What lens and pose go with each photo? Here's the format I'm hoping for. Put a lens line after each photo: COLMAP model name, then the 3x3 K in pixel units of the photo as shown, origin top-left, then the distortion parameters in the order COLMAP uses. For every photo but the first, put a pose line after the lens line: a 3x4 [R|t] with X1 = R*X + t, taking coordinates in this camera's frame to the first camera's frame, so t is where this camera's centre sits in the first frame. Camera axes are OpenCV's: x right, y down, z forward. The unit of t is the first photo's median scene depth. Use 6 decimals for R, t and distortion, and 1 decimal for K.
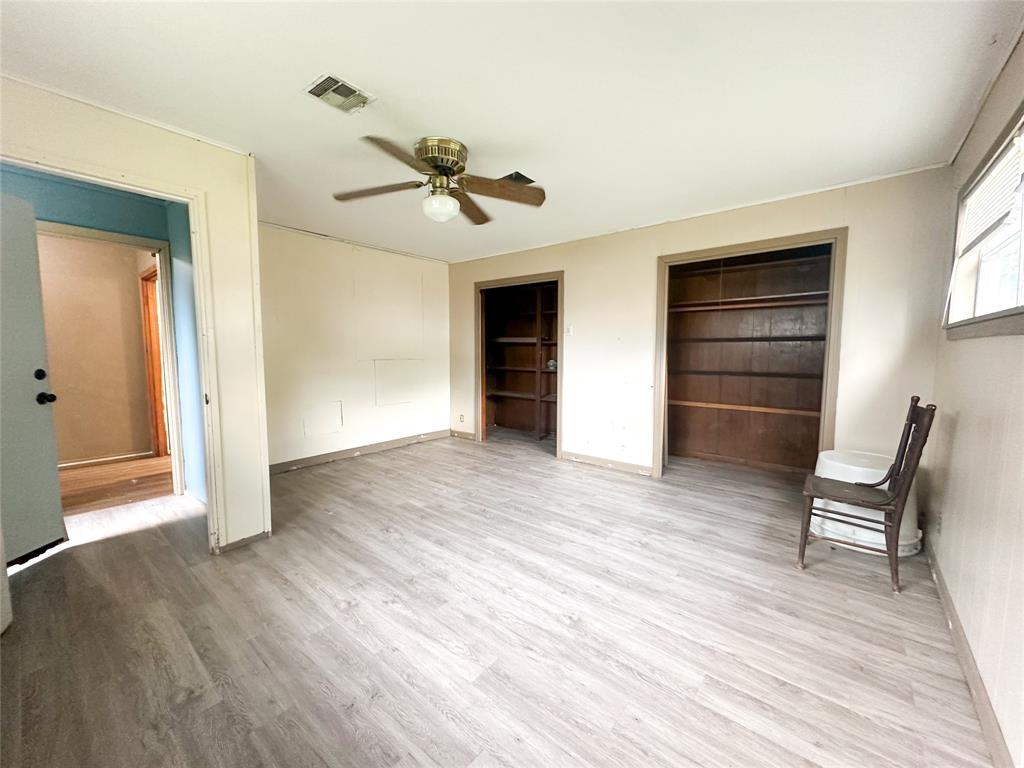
lens RADIAL K [[409.2, 0, 518.0], [0, 409.2, 382.2], [0, 0, 1]] dist [-0.002144, 0.000632]
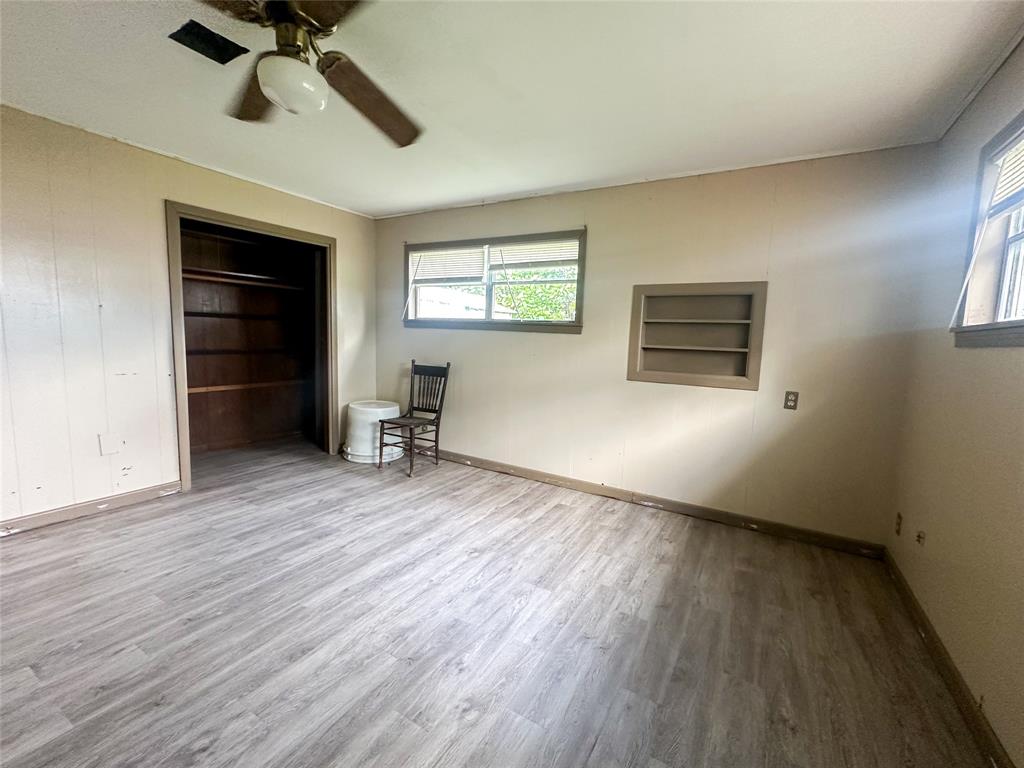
lens RADIAL K [[409.2, 0, 519.7], [0, 409.2, 383.0], [0, 0, 1]] dist [-0.002144, 0.000632]
pose [[-0.141517, -0.121236, 0.982484, -0.704883], [0.042703, 0.990801, 0.128413, -0.061640], [-0.989014, 0.060128, -0.135038, 0.660131]]
